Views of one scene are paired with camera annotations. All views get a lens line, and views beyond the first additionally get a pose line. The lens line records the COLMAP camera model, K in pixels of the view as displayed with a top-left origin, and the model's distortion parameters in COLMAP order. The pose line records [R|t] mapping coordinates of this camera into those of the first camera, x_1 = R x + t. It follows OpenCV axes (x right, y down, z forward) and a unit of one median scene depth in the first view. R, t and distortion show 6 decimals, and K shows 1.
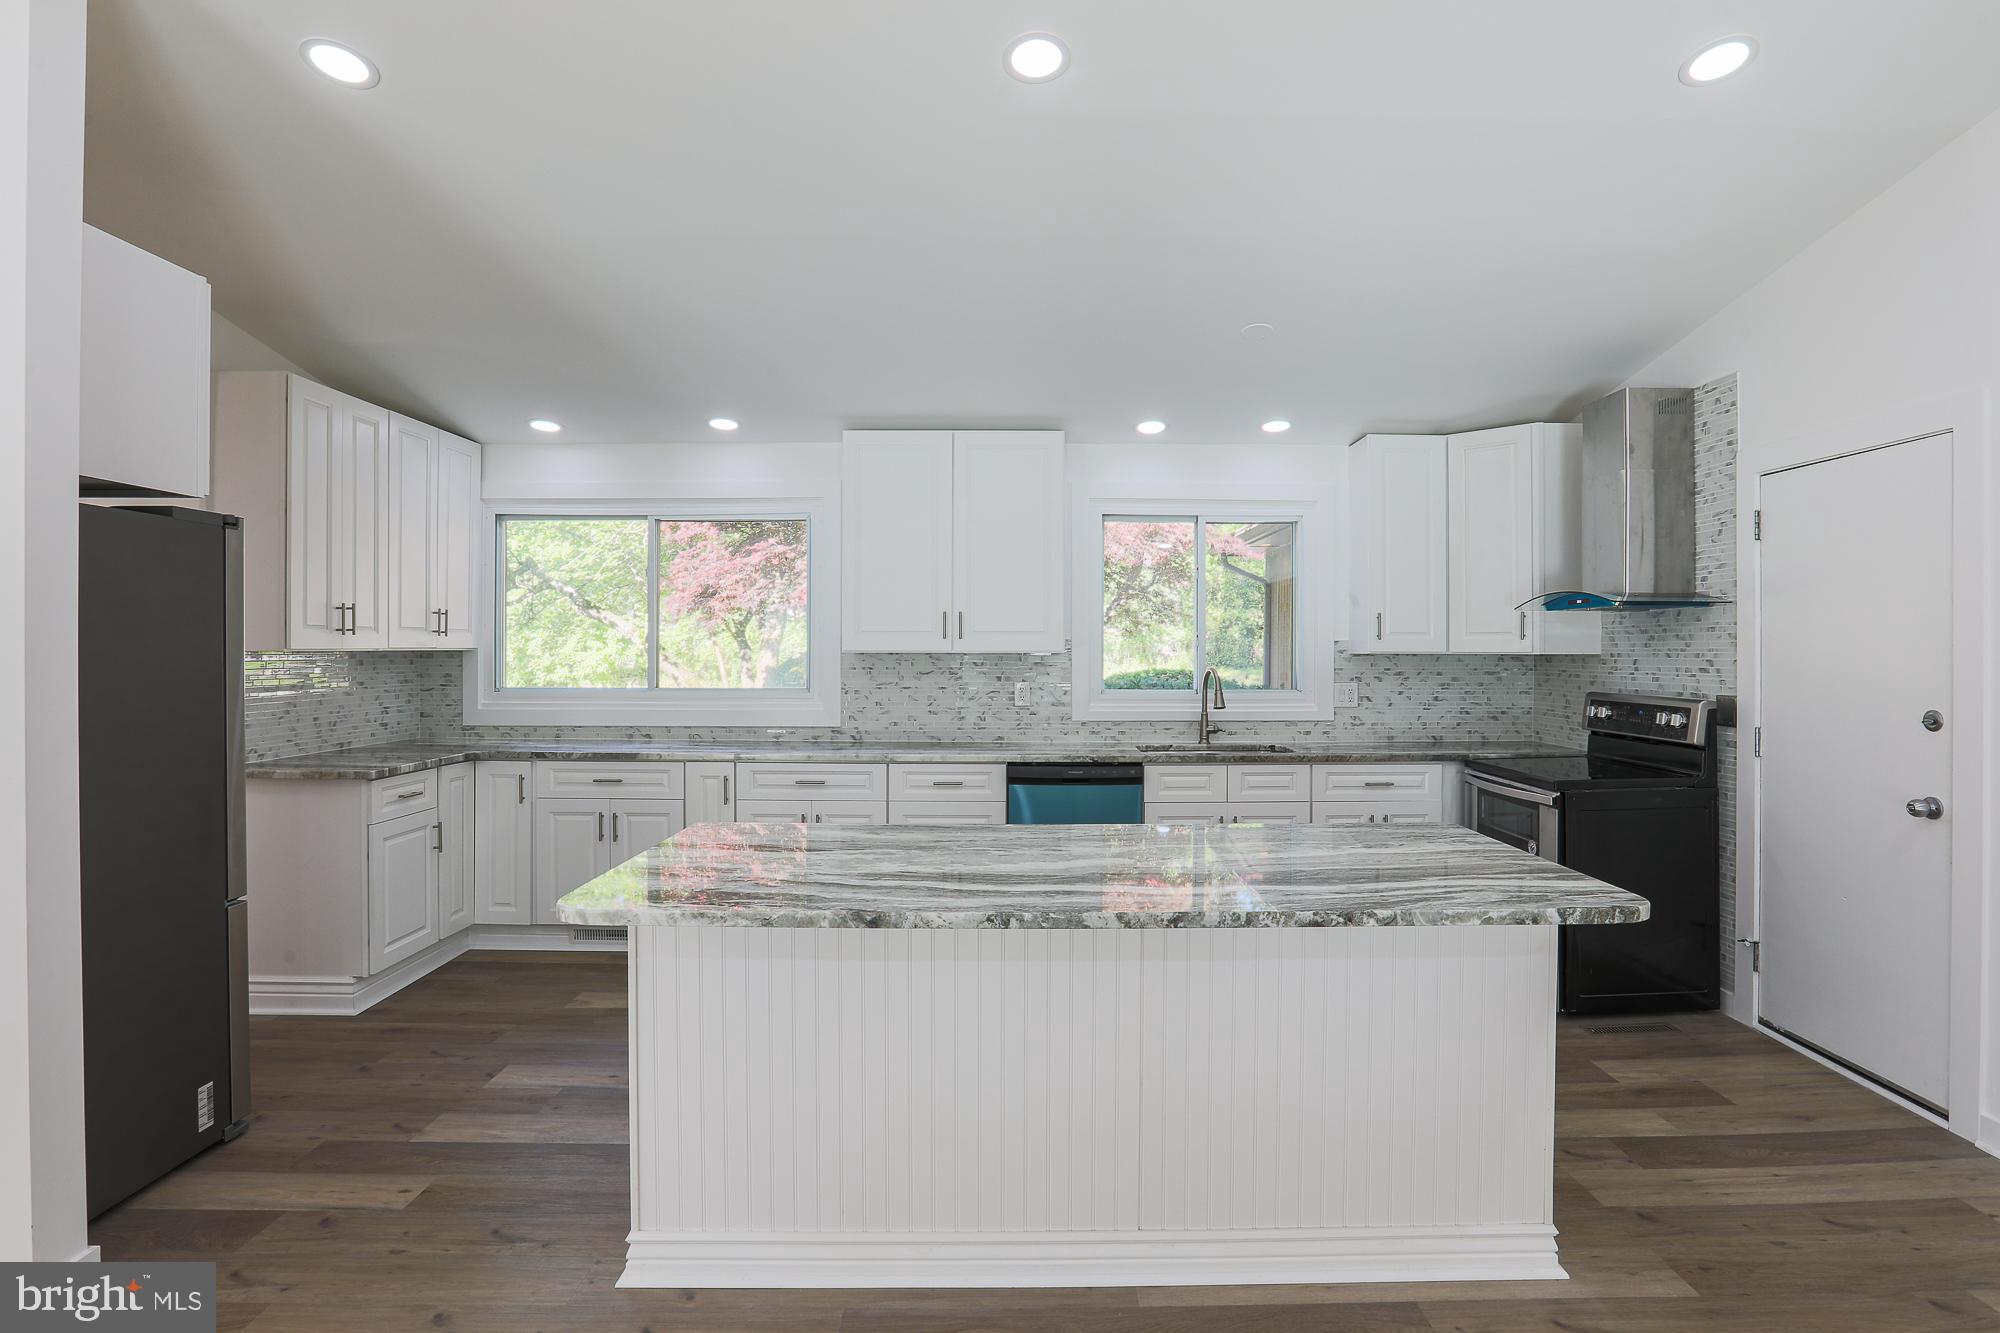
lens RADIAL K [[999.4, 0, 1014.4], [0, 999.4, 646.8], [0, 0, 1]] dist [-0.042588, 0.012023]
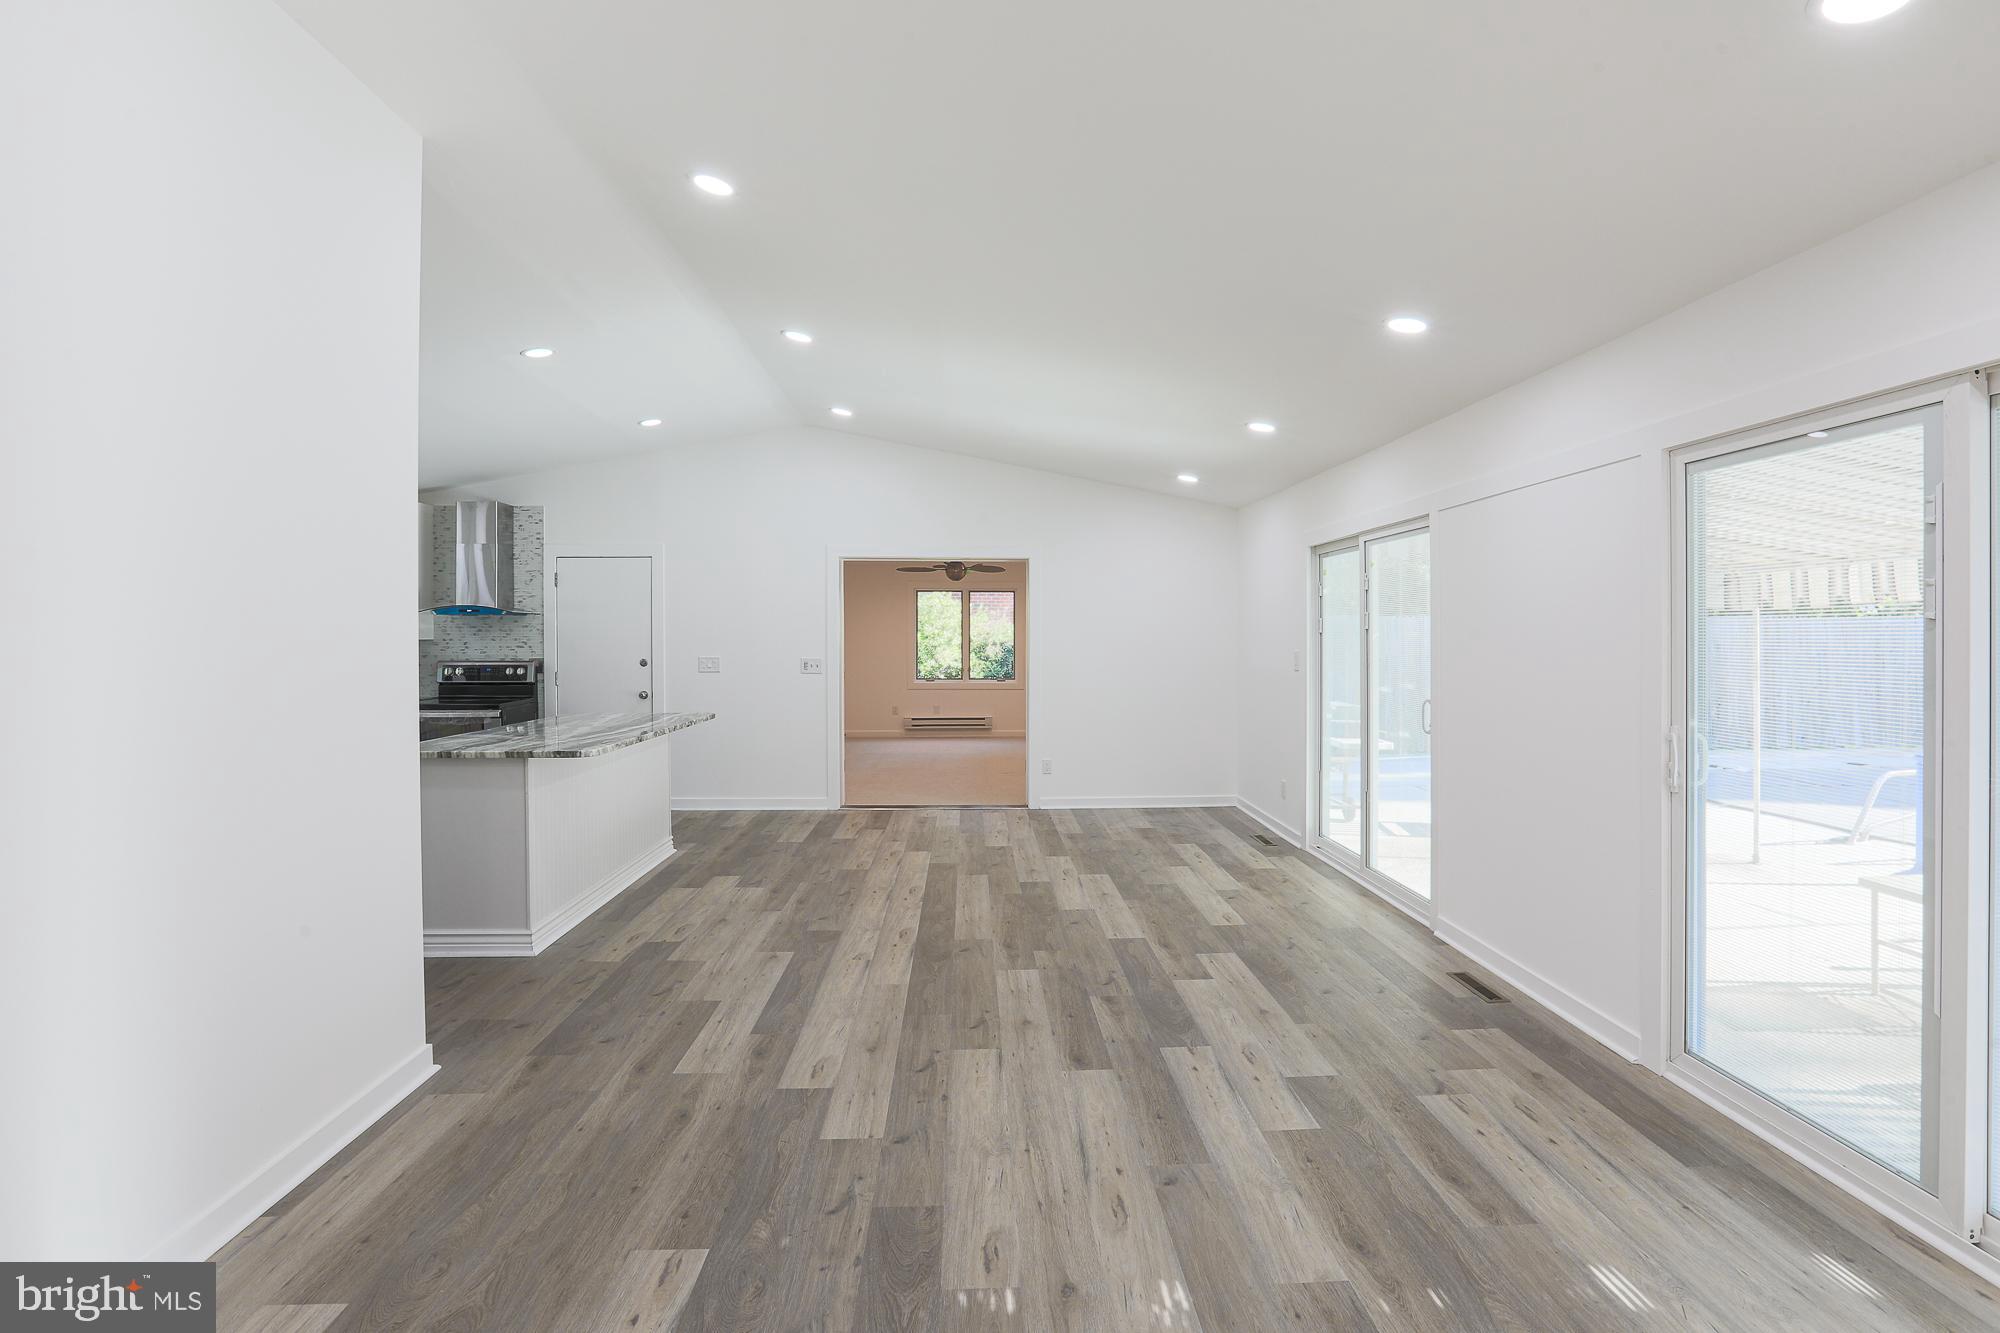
lens RADIAL K [[999.4, 0, 1000.7], [0, 999.4, 649.3], [0, 0, 1]] dist [-0.042588, 0.012023]
pose [[-0.028281, -0.017226, 0.999452, -1.404405], [0.000141, 0.999851, 0.017236, -0.006637], [-0.999600, 0.000629, -0.028274, 0.065789]]
